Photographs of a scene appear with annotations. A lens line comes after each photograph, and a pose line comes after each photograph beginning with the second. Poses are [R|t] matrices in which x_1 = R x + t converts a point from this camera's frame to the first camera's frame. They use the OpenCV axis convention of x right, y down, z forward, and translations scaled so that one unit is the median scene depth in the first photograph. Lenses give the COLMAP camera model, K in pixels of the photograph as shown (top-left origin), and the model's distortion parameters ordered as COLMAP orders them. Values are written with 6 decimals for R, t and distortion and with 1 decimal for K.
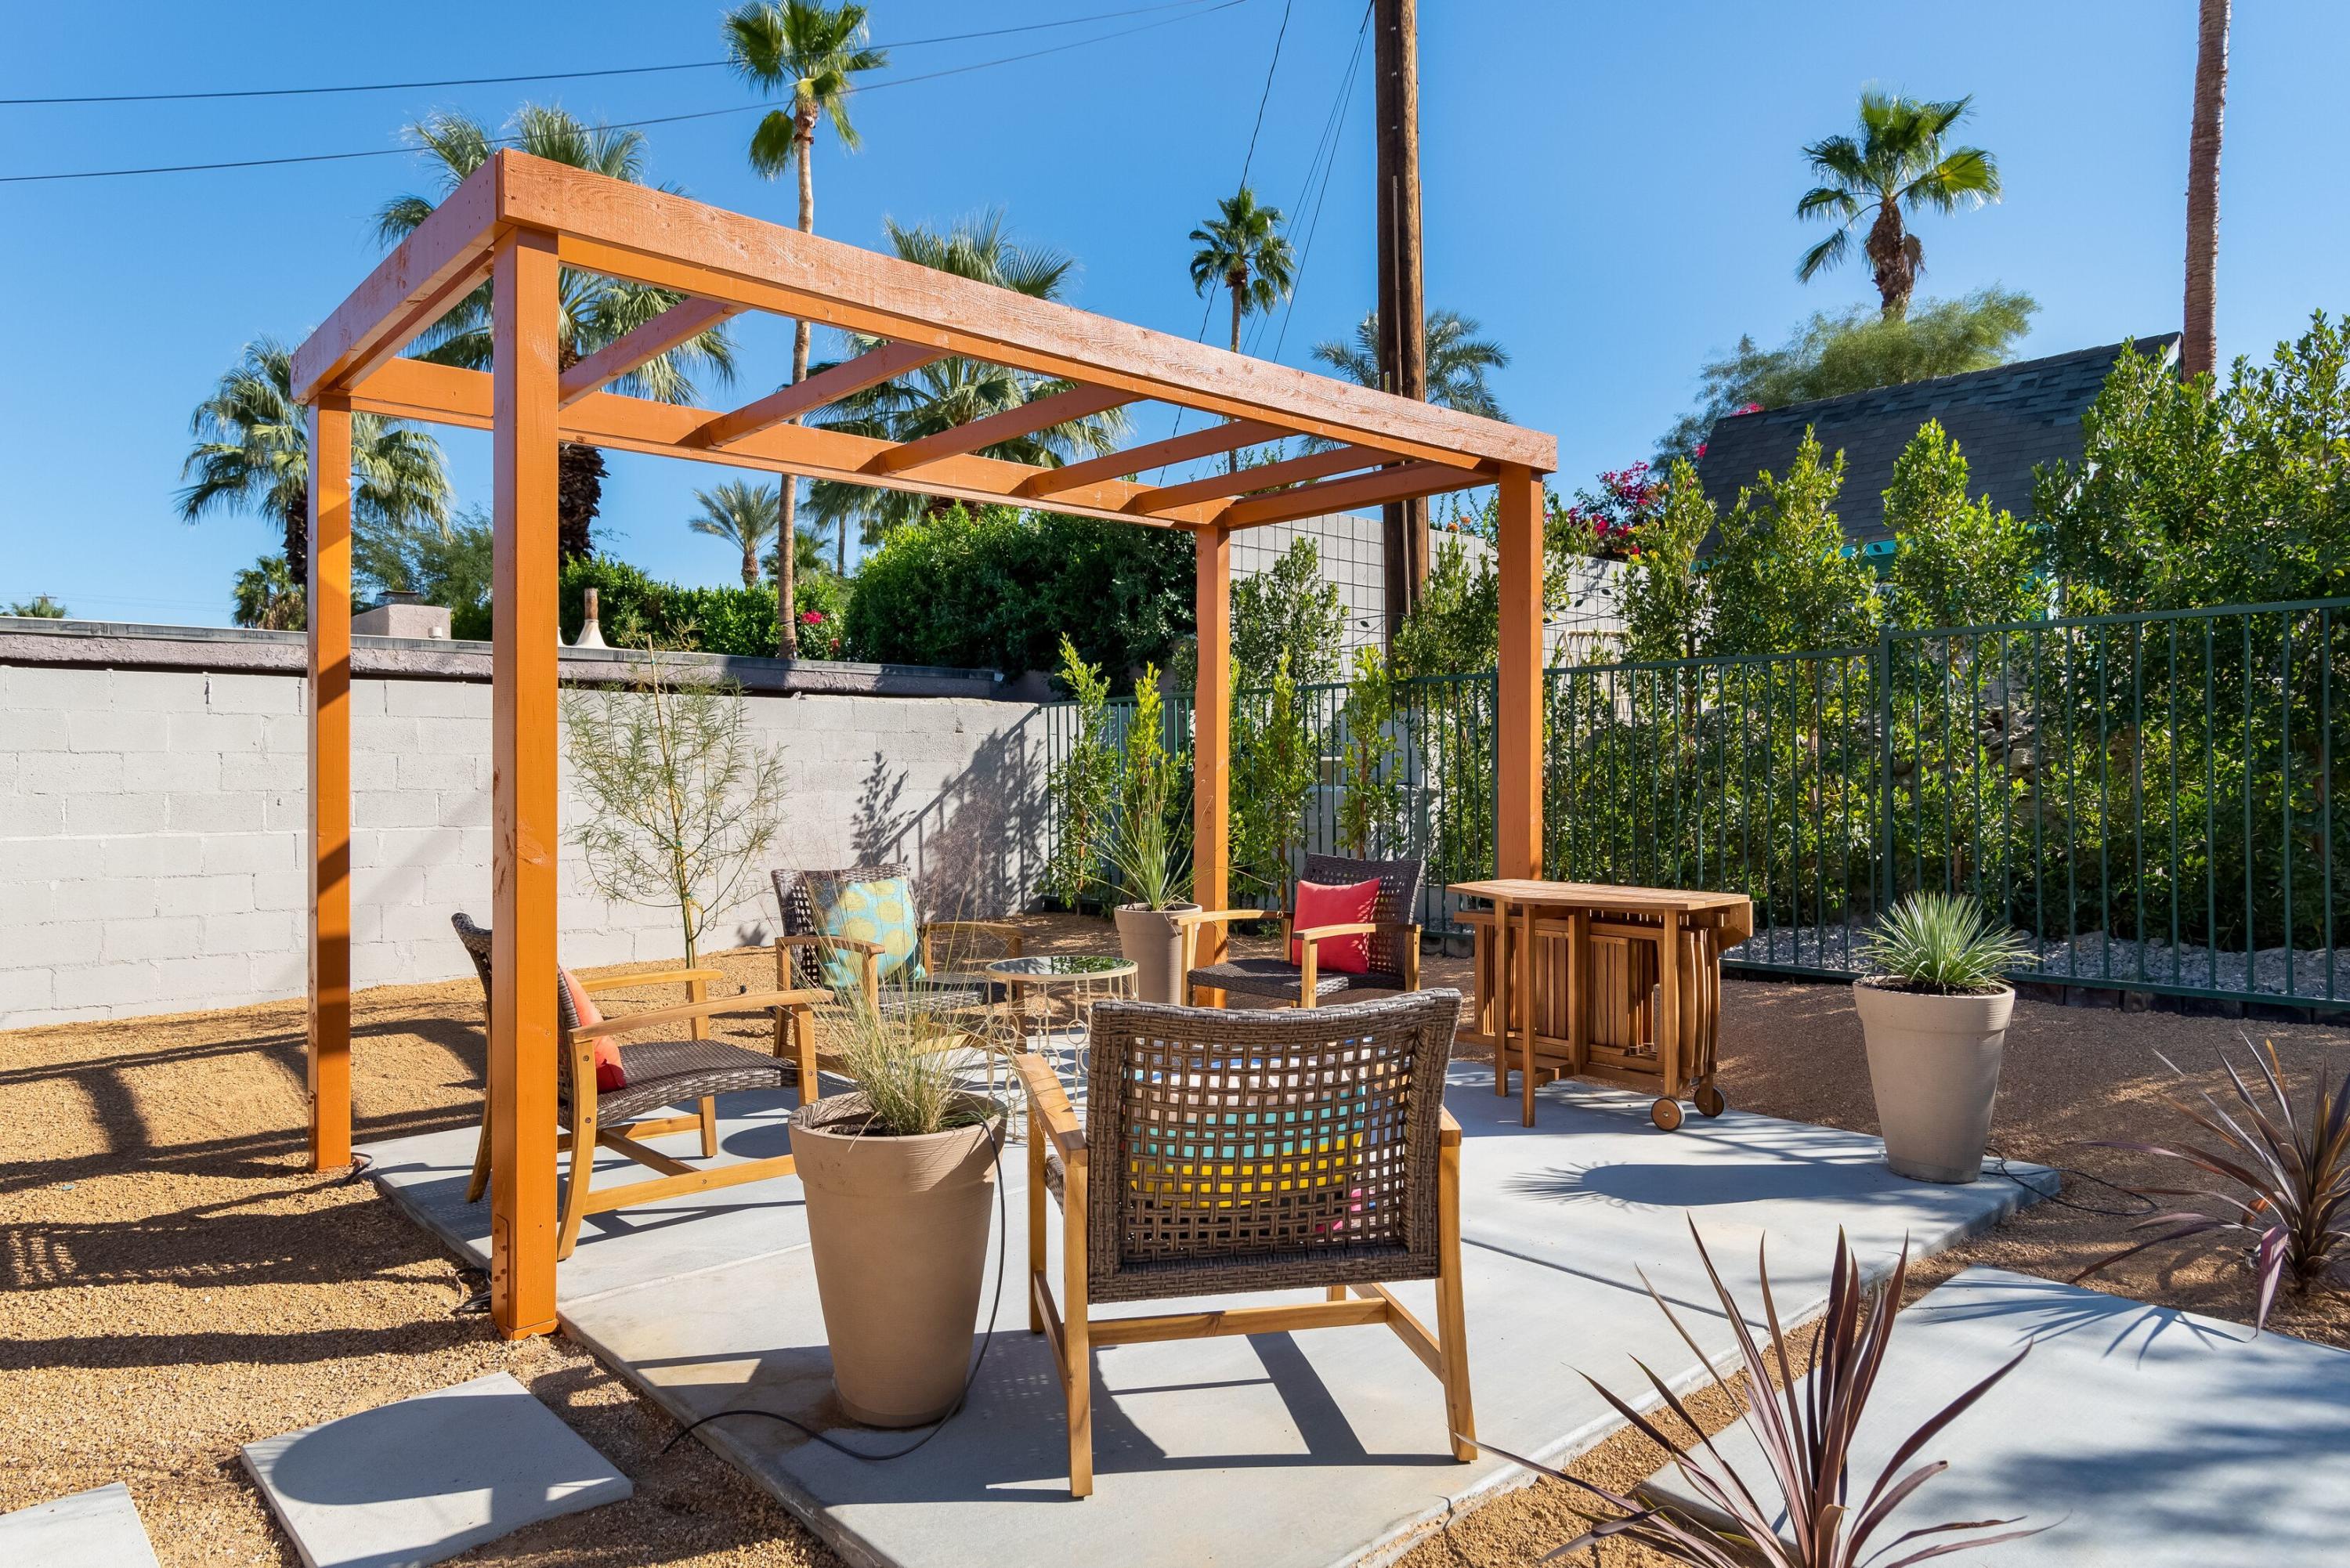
lens RADIAL K [[1458.3, 0, 1179.8], [0, 1458.3, 767.7], [0, 0, 1]] dist [0.008690, -0.001422]
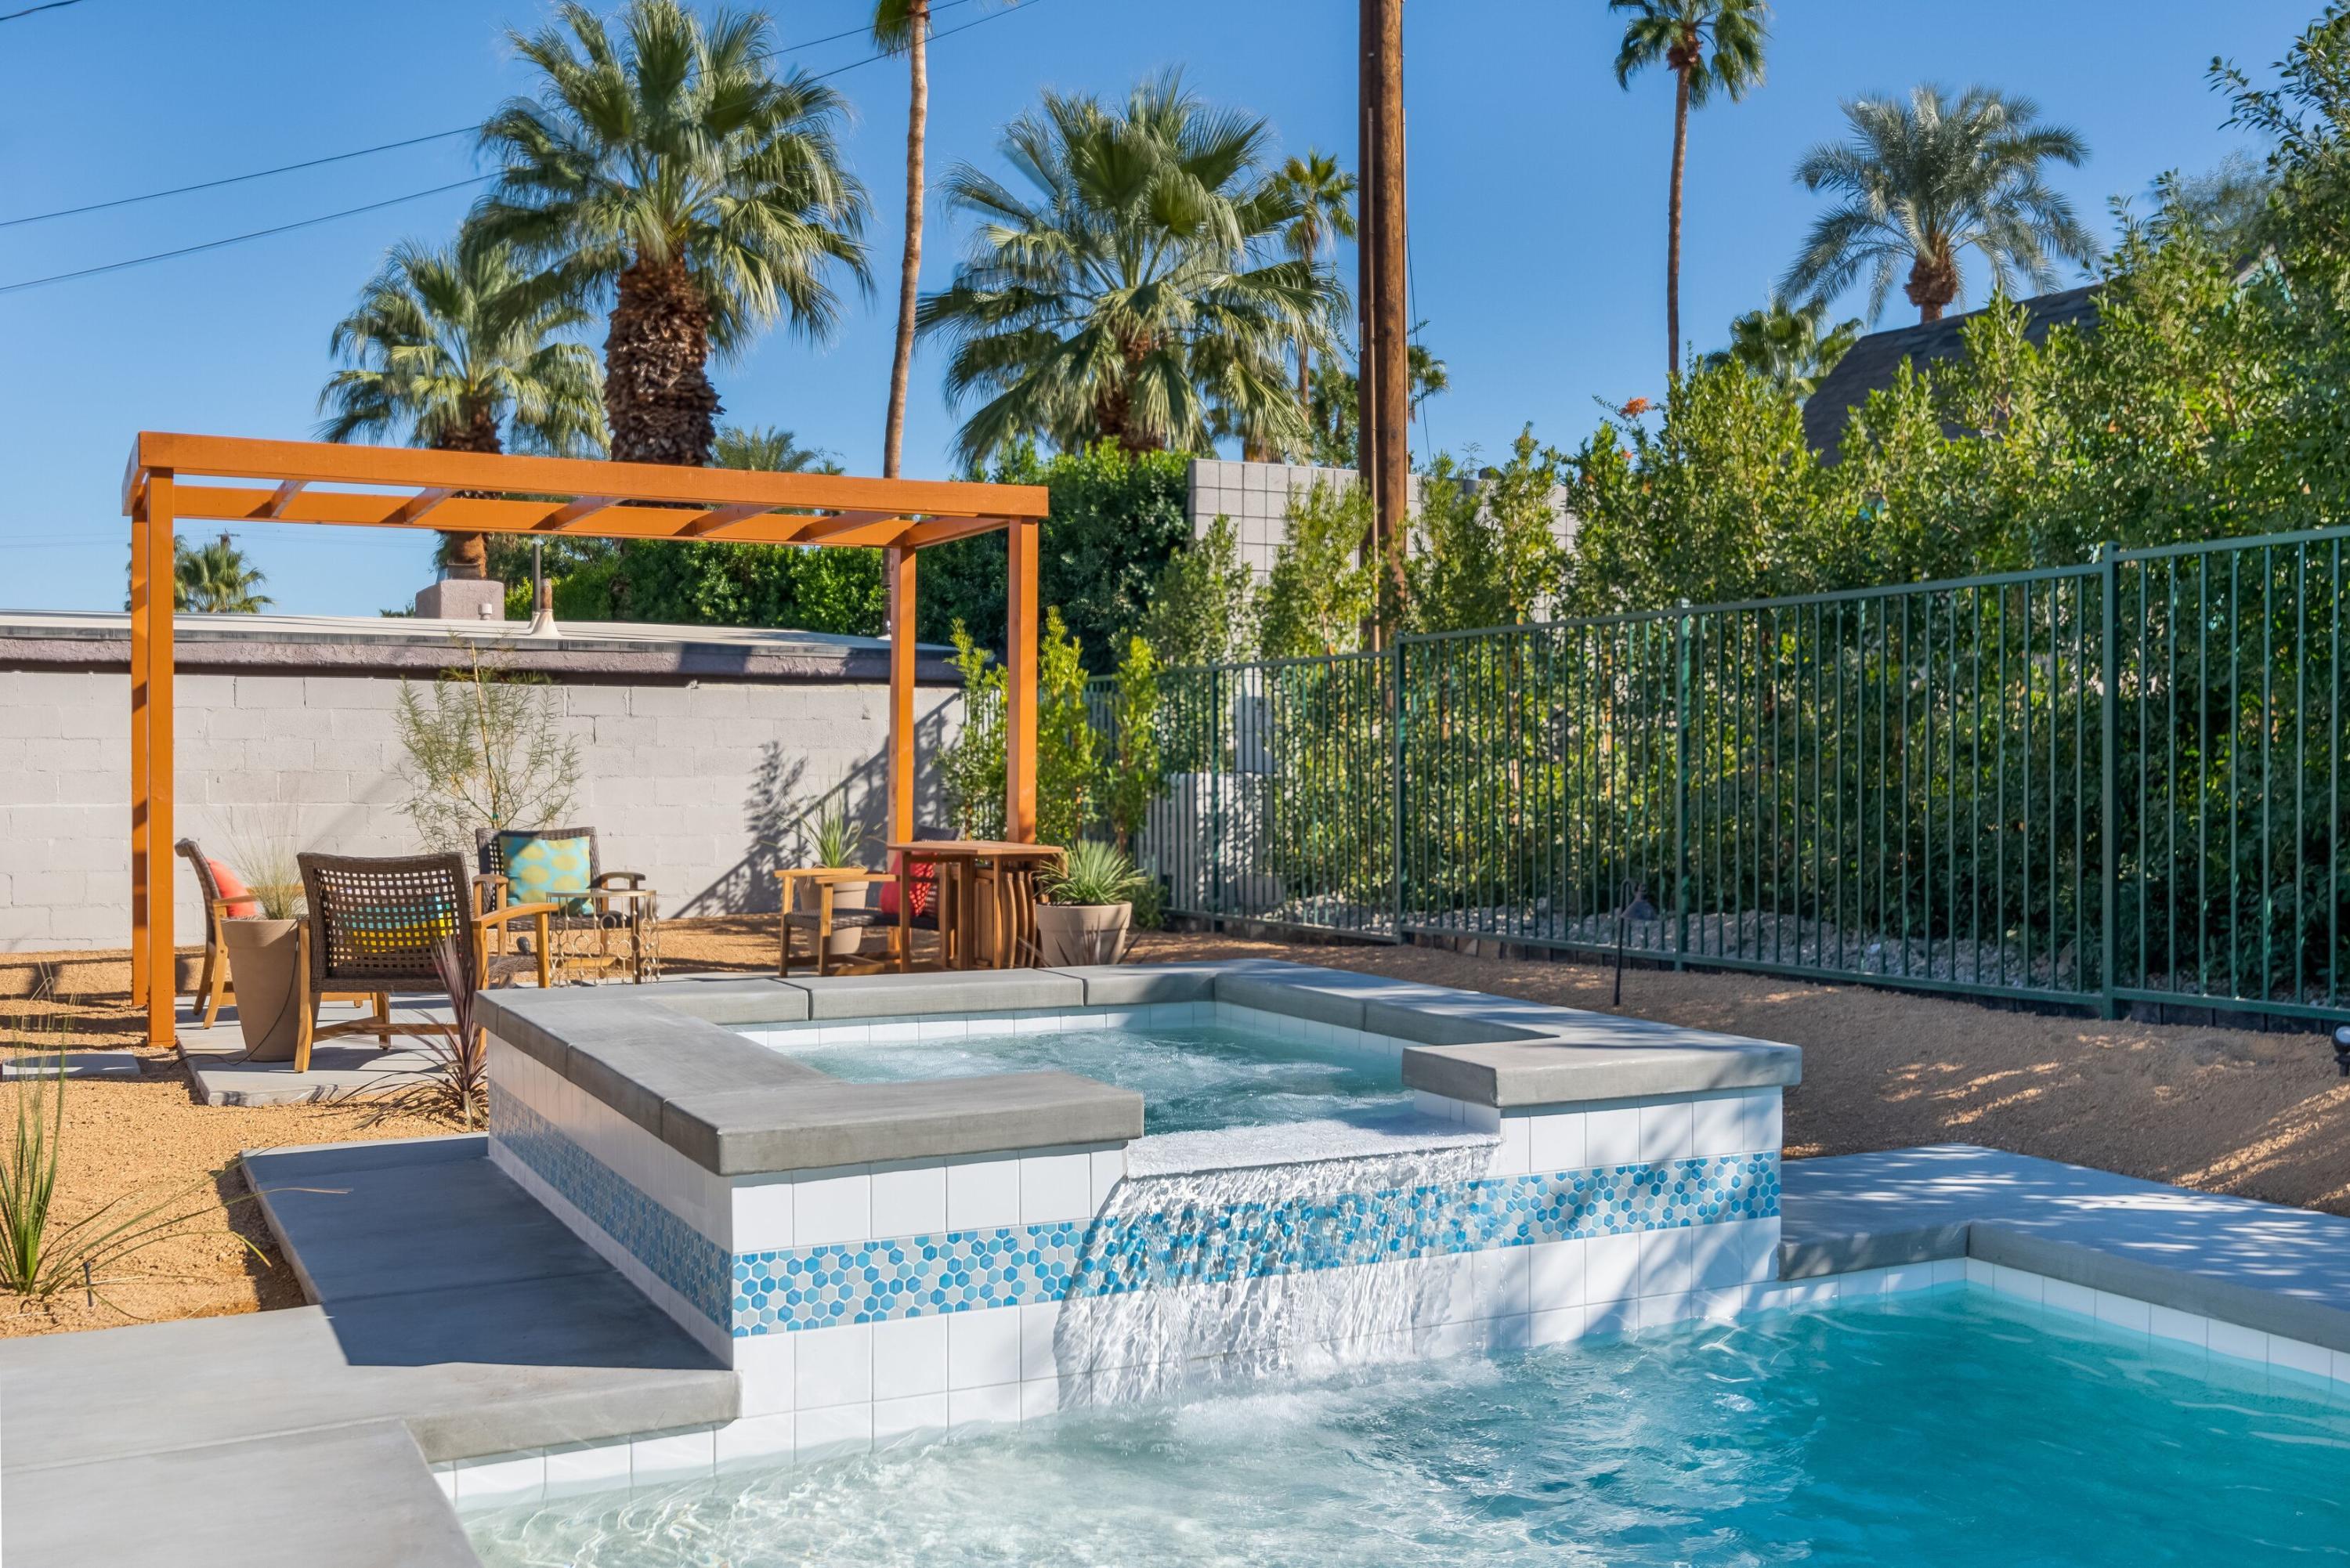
lens RADIAL K [[2007.6, 0, 1171.2], [0, 2007.6, 789.0], [0, 0, 1]] dist [0.006340, -0.003597]
pose [[0.978371, 0.004259, -0.206815, 0.287304], [-0.000778, 0.999857, 0.016912, 0.001020], [0.206857, -0.016385, 0.978234, -0.266303]]
